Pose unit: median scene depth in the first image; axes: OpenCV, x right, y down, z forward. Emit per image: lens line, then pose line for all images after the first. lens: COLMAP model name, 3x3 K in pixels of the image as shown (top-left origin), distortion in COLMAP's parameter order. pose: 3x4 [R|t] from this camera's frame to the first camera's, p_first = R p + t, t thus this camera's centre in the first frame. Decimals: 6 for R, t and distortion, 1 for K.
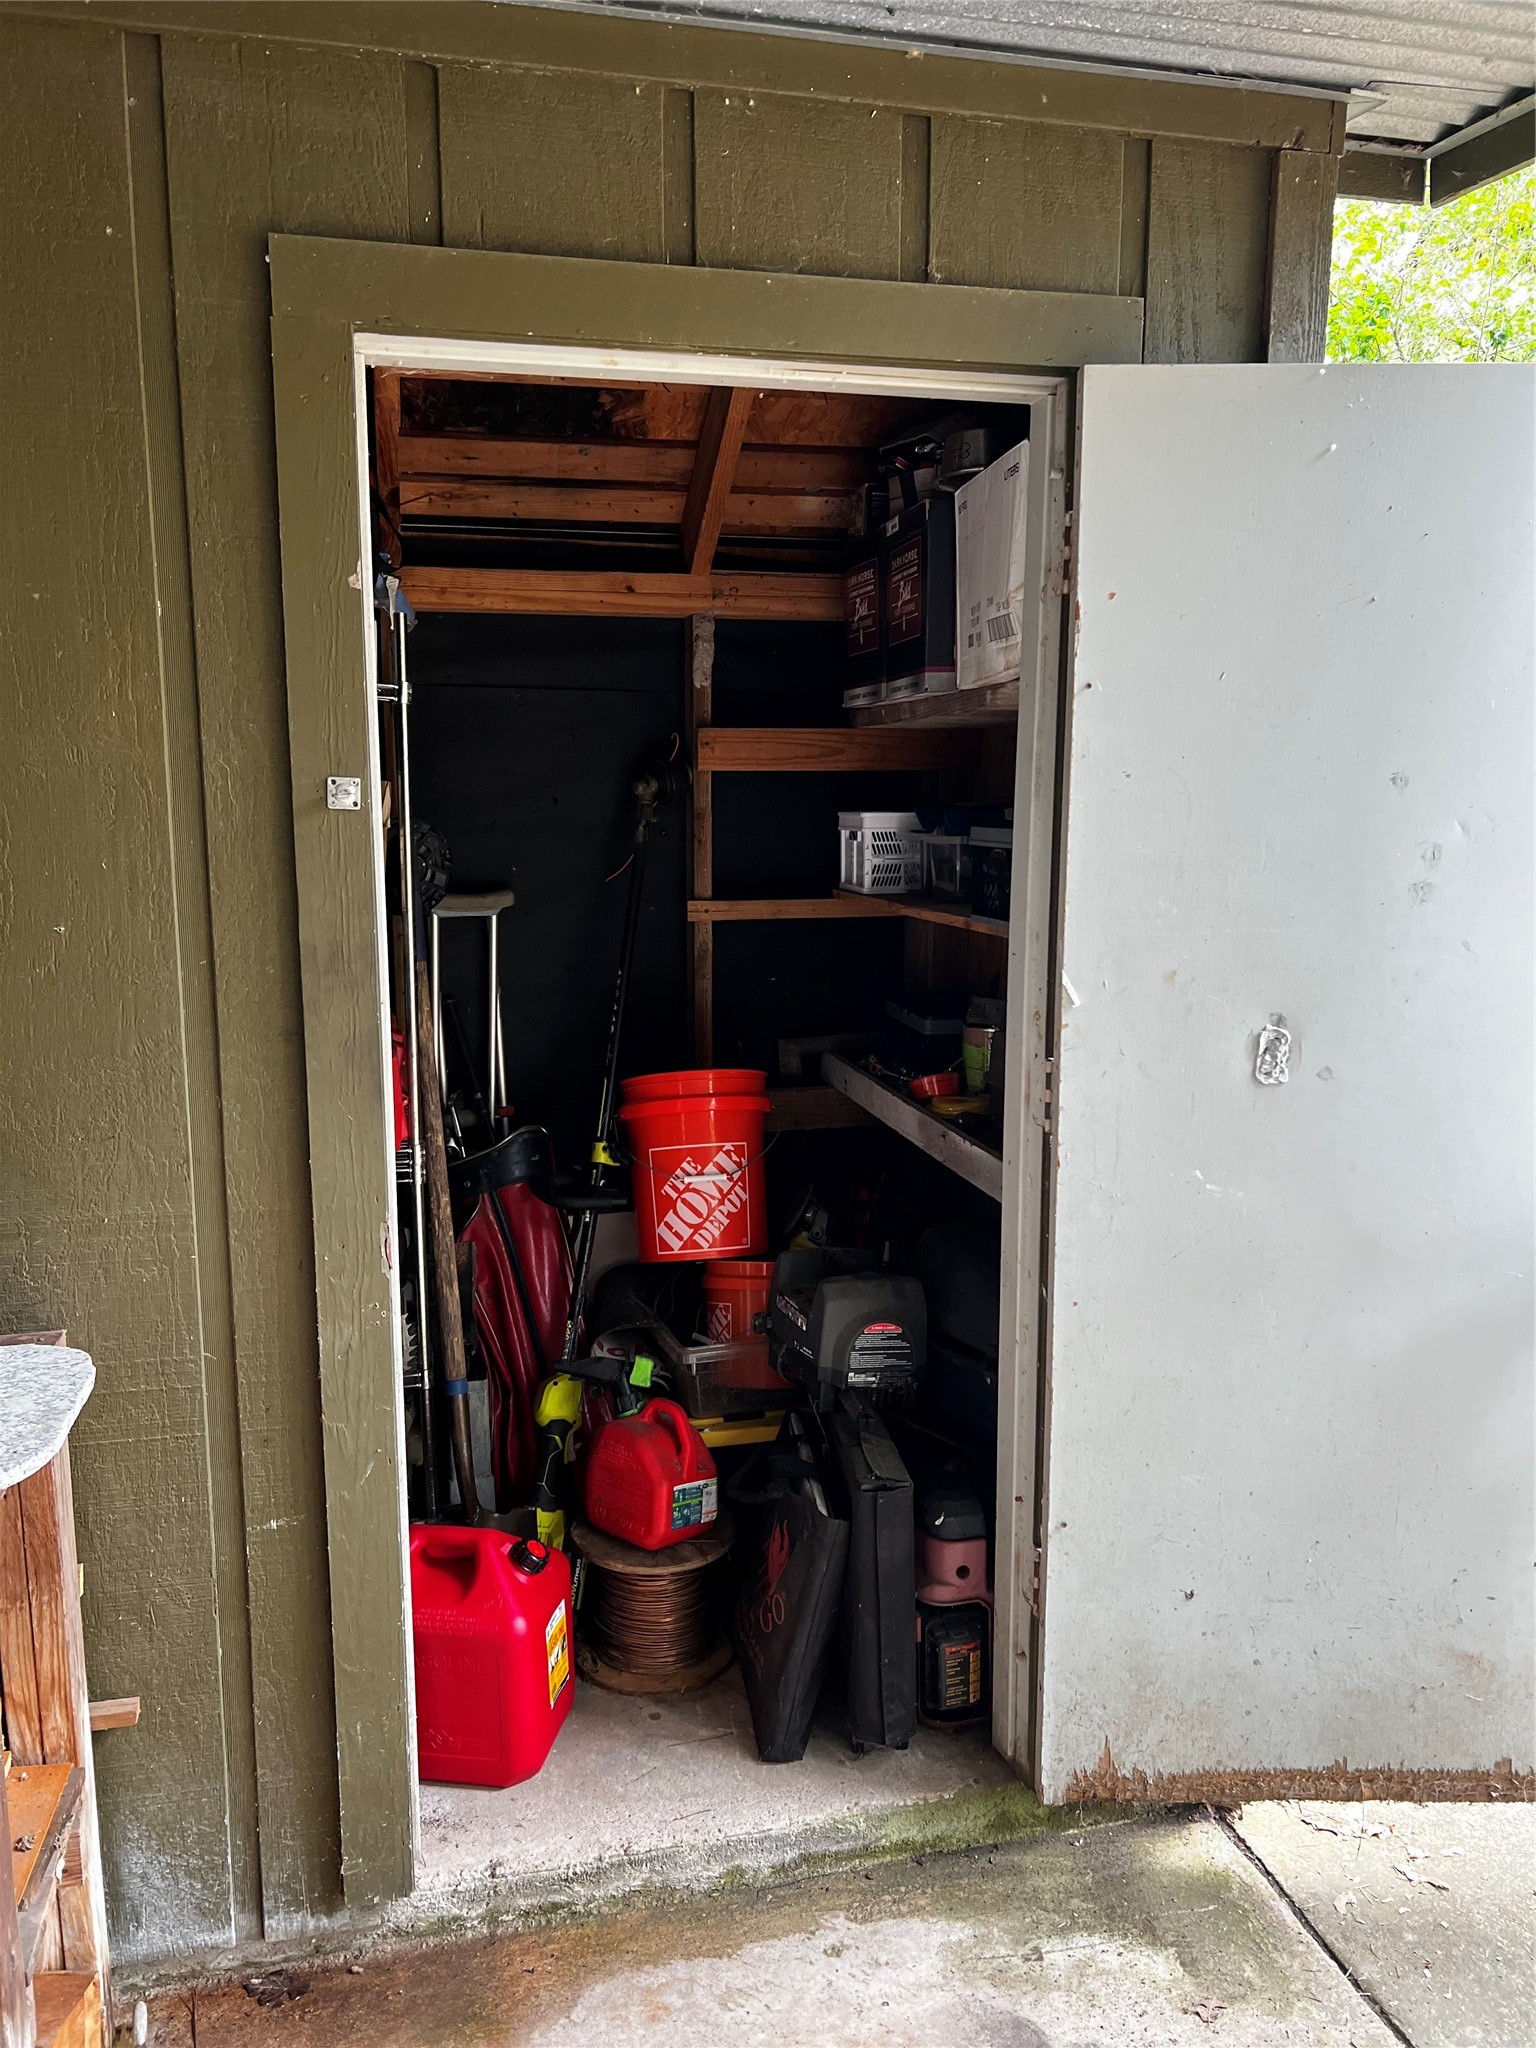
lens RADIAL K [[1542.3, 0, 744.4], [0, 1542.3, 1023.9], [0, 0, 1]] dist [0.048577, -0.054515]
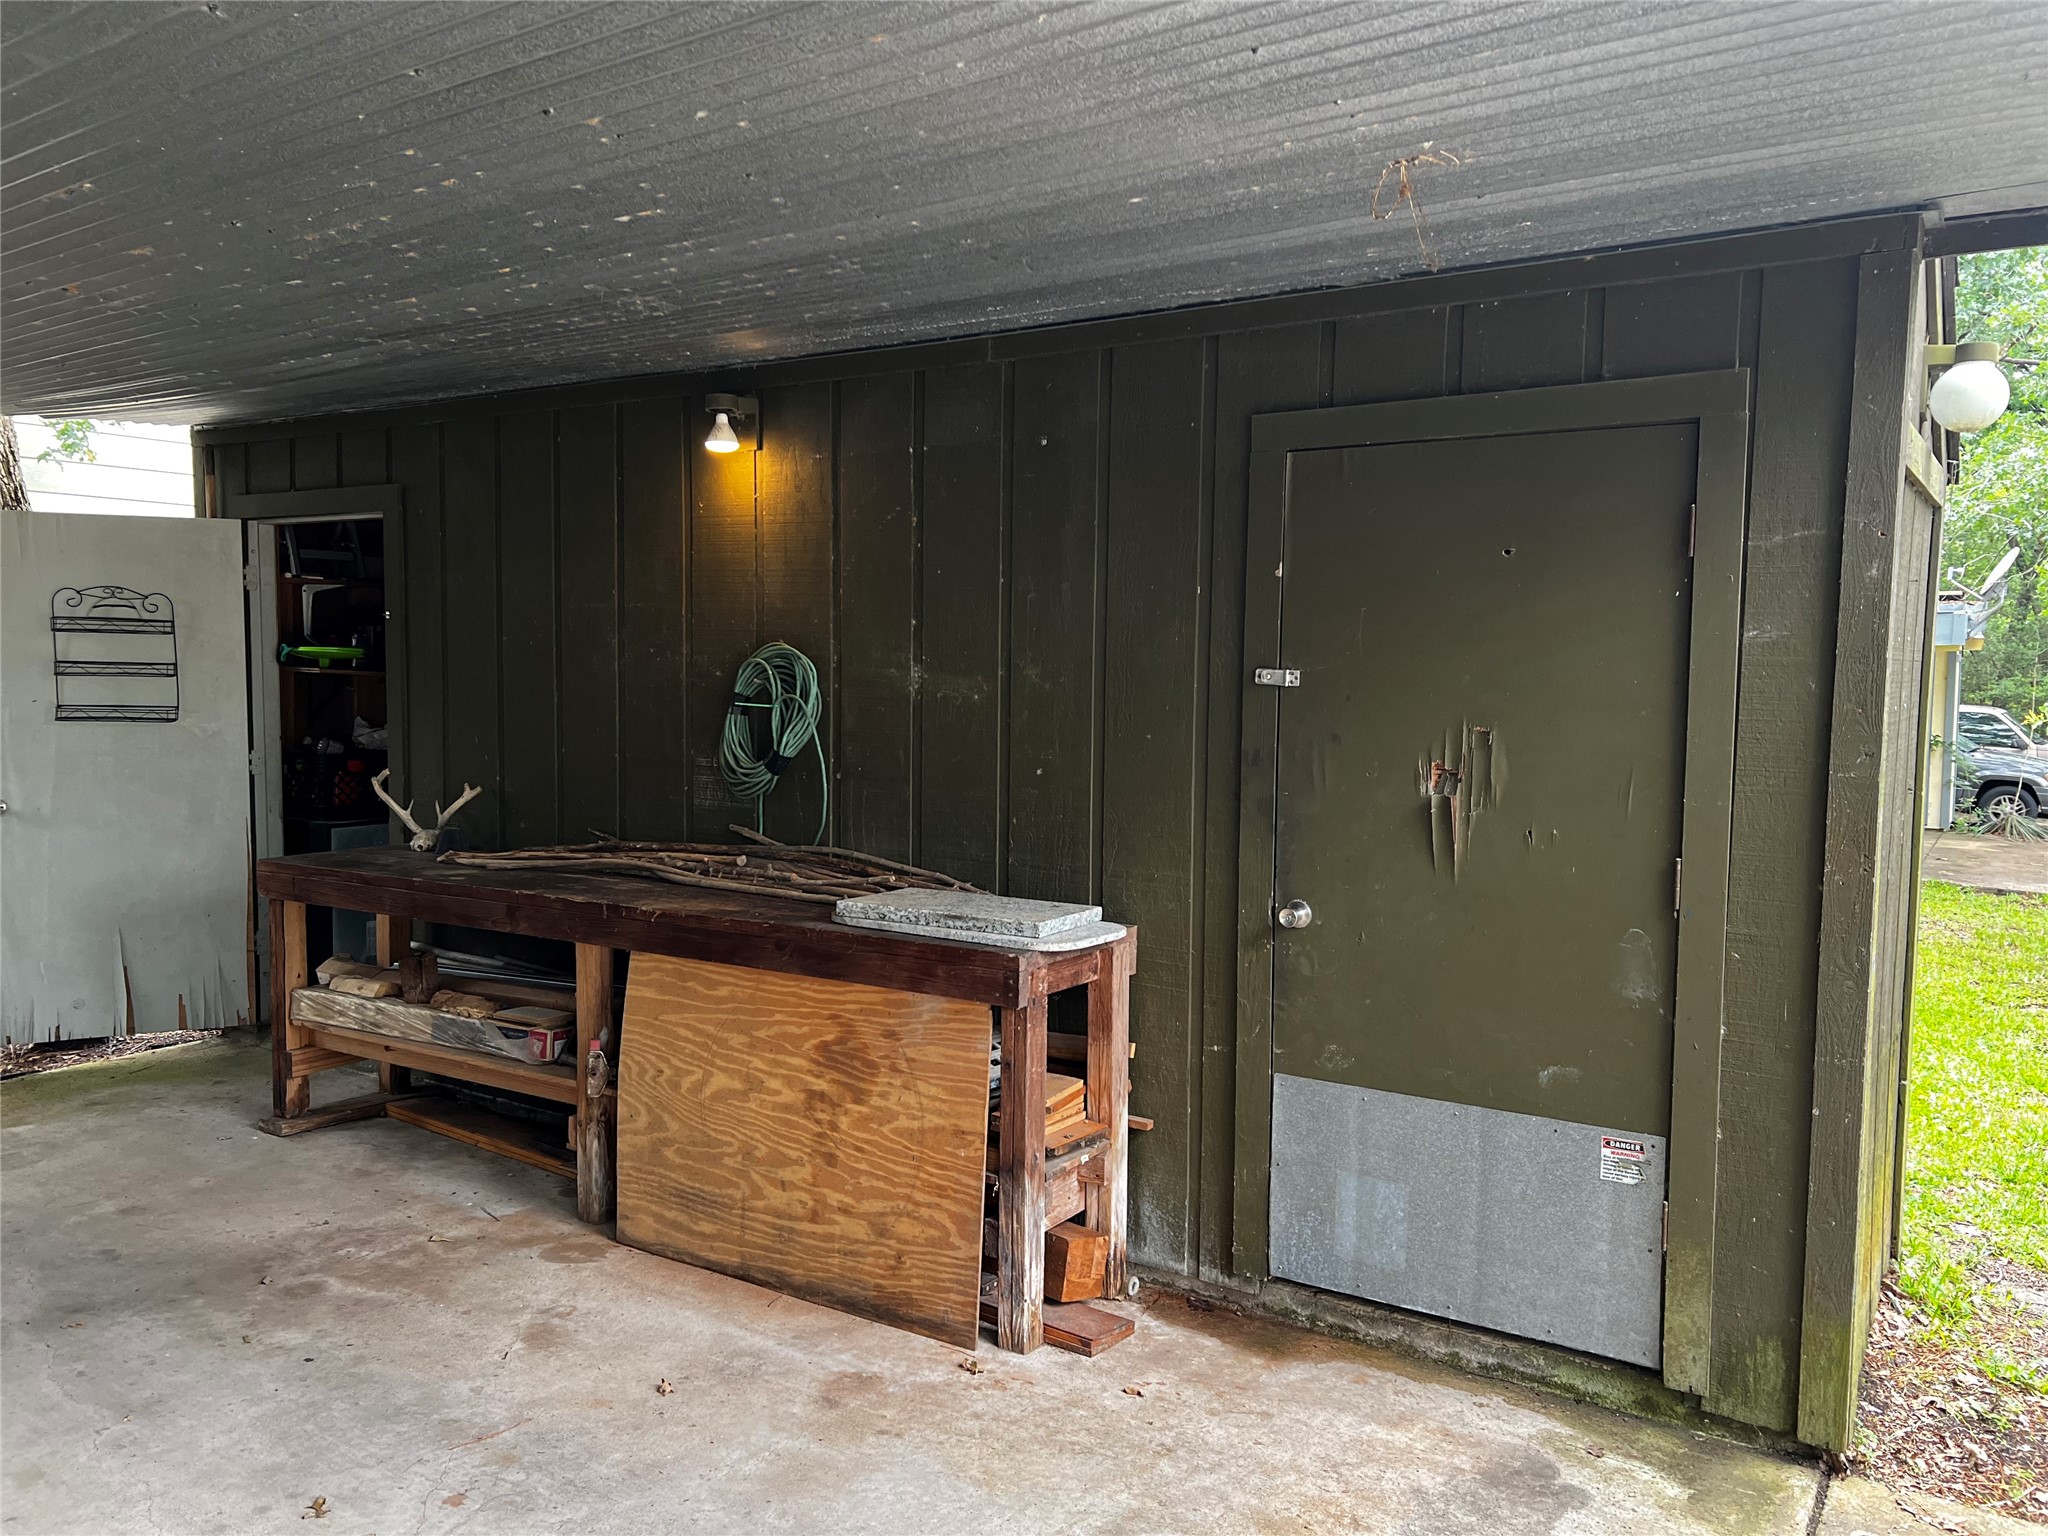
lens RADIAL K [[1542.3, 0, 1029.7], [0, 1542.3, 796.5], [0, 0, 1]] dist [0.048577, -0.054515]
pose [[0.674411, 0.067528, -0.735261, 0.903336], [-0.137131, 0.989939, -0.034863, 0.104895], [0.725510, 0.124339, 0.676886, -0.496440]]
